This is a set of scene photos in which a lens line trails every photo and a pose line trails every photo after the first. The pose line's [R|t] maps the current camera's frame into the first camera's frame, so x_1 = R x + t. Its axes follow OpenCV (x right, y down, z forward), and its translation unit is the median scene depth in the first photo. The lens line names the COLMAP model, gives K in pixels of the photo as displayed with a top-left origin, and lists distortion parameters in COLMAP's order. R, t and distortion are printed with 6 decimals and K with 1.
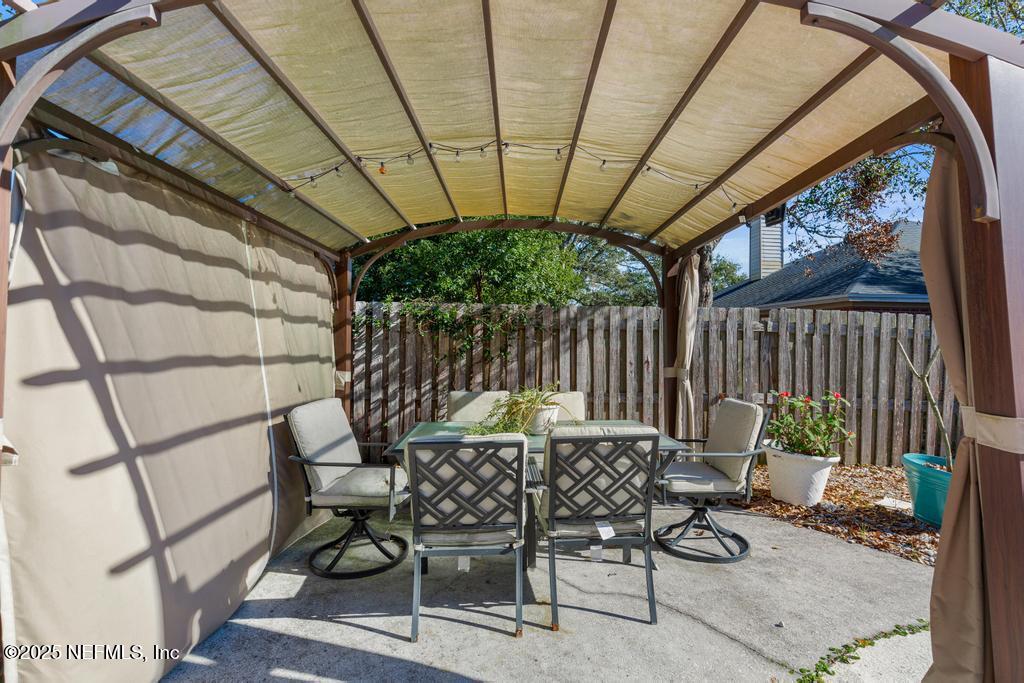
lens RADIAL K [[477.1, 0, 512.8], [0, 477.1, 309.4], [0, 0, 1]] dist [0.002754, 0.000047]
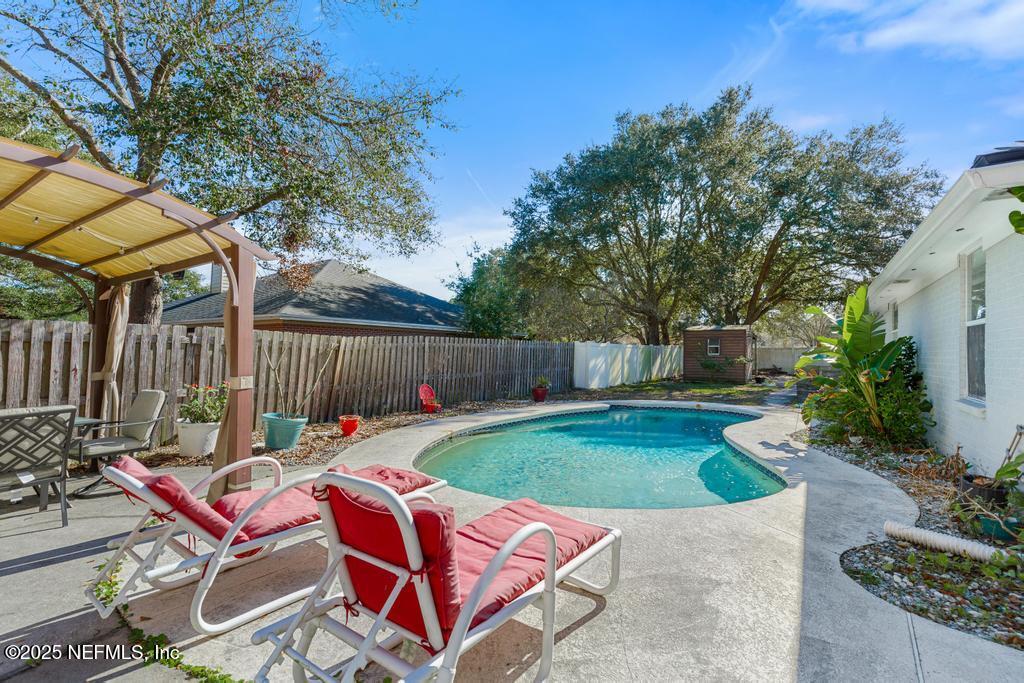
lens RADIAL K [[468.5, 0, 509.0], [0, 468.5, 324.3], [0, 0, 1]] dist [0.002354, -0.000134]
pose [[0.533618, 0.035330, 0.844987, -0.121467], [-0.046421, 0.998844, -0.012448, -0.033921], [-0.844450, -0.032583, 0.534642, -0.492028]]
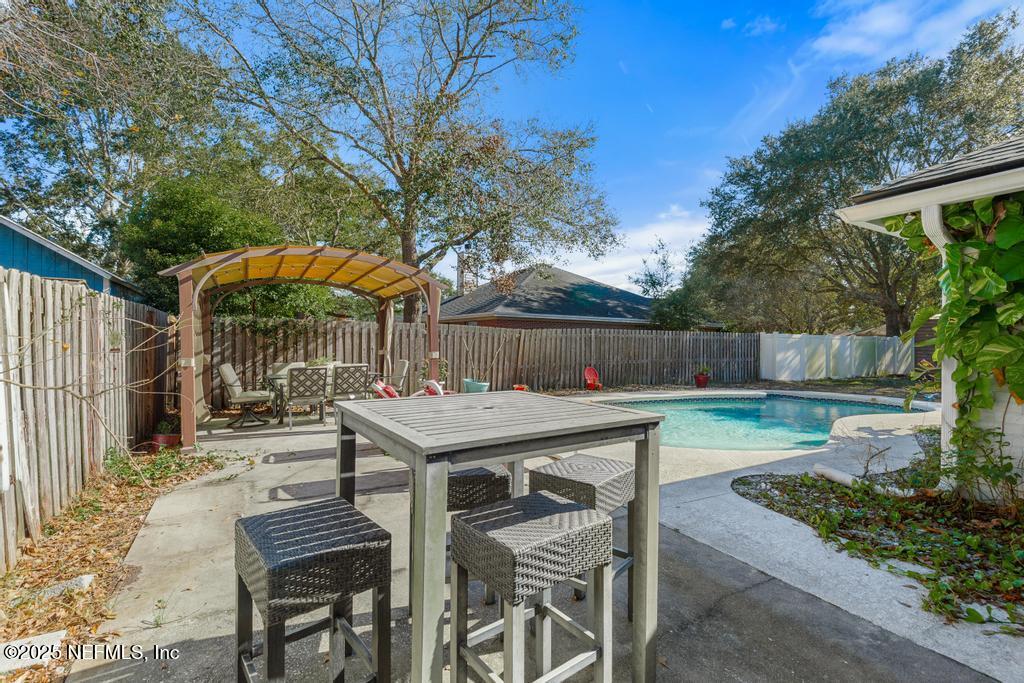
lens RADIAL K [[464.6, 0, 515.2], [0, 464.6, 337.1], [0, 0, 1]] dist [0.001417, -0.000603]
pose [[0.858669, -0.001763, 0.512527, -0.218116], [-0.028511, 0.998281, 0.051201, -0.061155], [-0.511737, -0.058578, 0.857143, -1.042402]]
